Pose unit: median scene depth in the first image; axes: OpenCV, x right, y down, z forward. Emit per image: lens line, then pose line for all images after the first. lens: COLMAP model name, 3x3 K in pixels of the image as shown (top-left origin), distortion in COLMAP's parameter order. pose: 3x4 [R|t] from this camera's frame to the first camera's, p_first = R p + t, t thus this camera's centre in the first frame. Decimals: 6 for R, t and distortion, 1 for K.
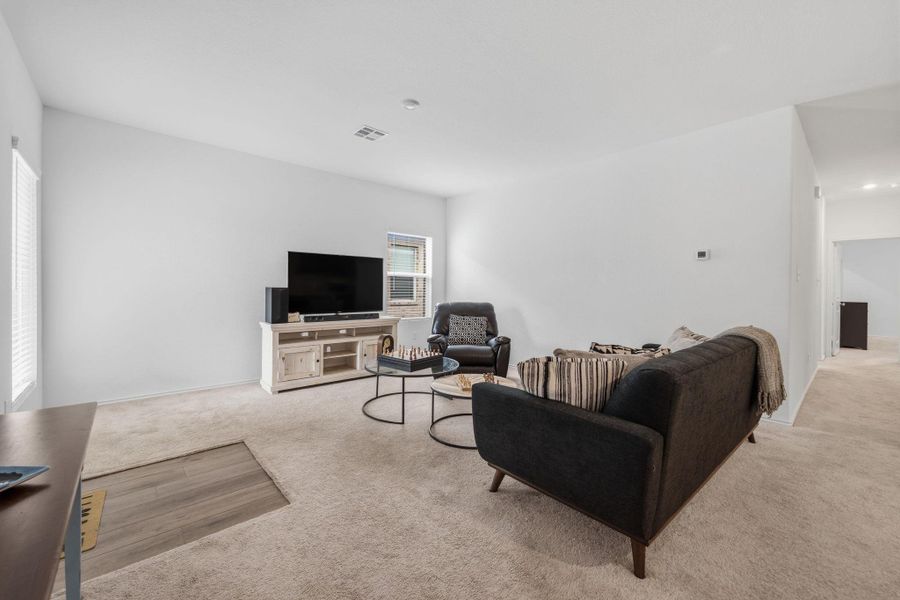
lens RADIAL K [[364.6, 0, 453.0], [0, 364.6, 291.5], [0, 0, 1]] dist [0.003888, -0.000016]
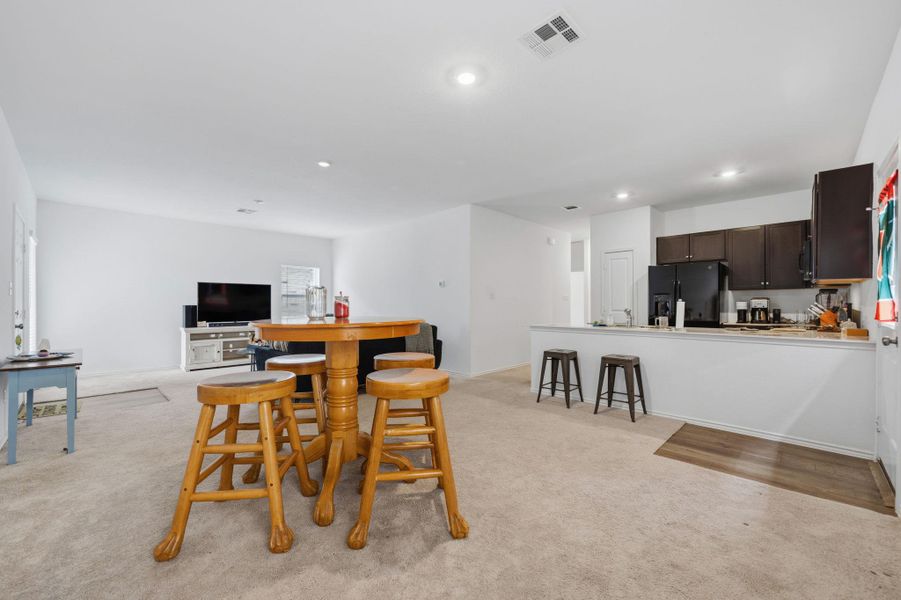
lens RADIAL K [[365.0, 0, 454.2], [0, 365.0, 304.4], [0, 0, 1]] dist [0.003888, -0.000016]
pose [[0.997410, -0.008983, 0.071357, 0.542046], [0.009654, 0.999912, -0.009056, 0.011936], [-0.071269, 0.009721, 0.997410, -0.654946]]
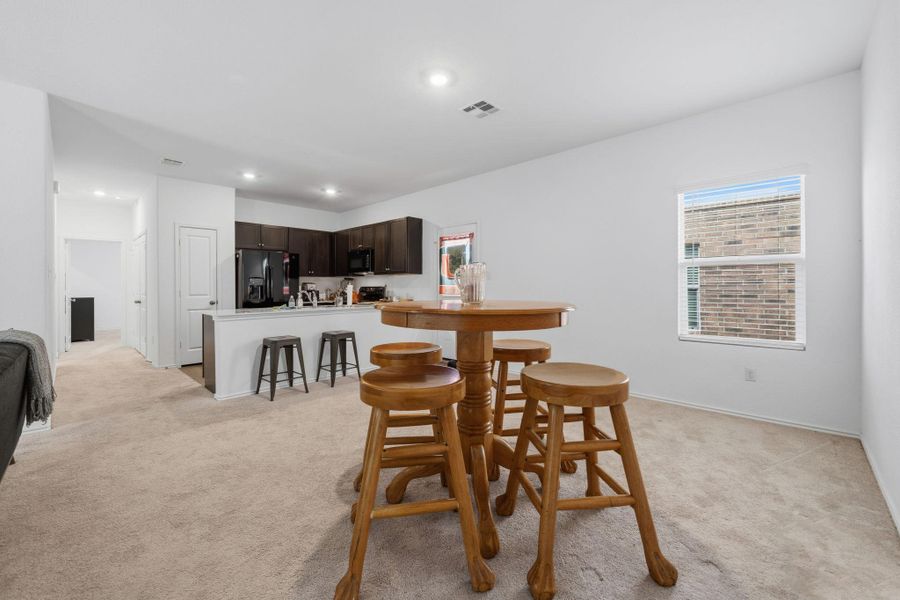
lens RADIAL K [[364.6, 0, 453.7], [0, 364.6, 292.9], [0, 0, 1]] dist [0.003888, -0.000016]
pose [[-0.078113, -0.025448, 0.996620, -0.108904], [0.010278, 0.999600, 0.026330, -0.002800], [-0.996892, 0.012300, -0.077821, 0.020655]]
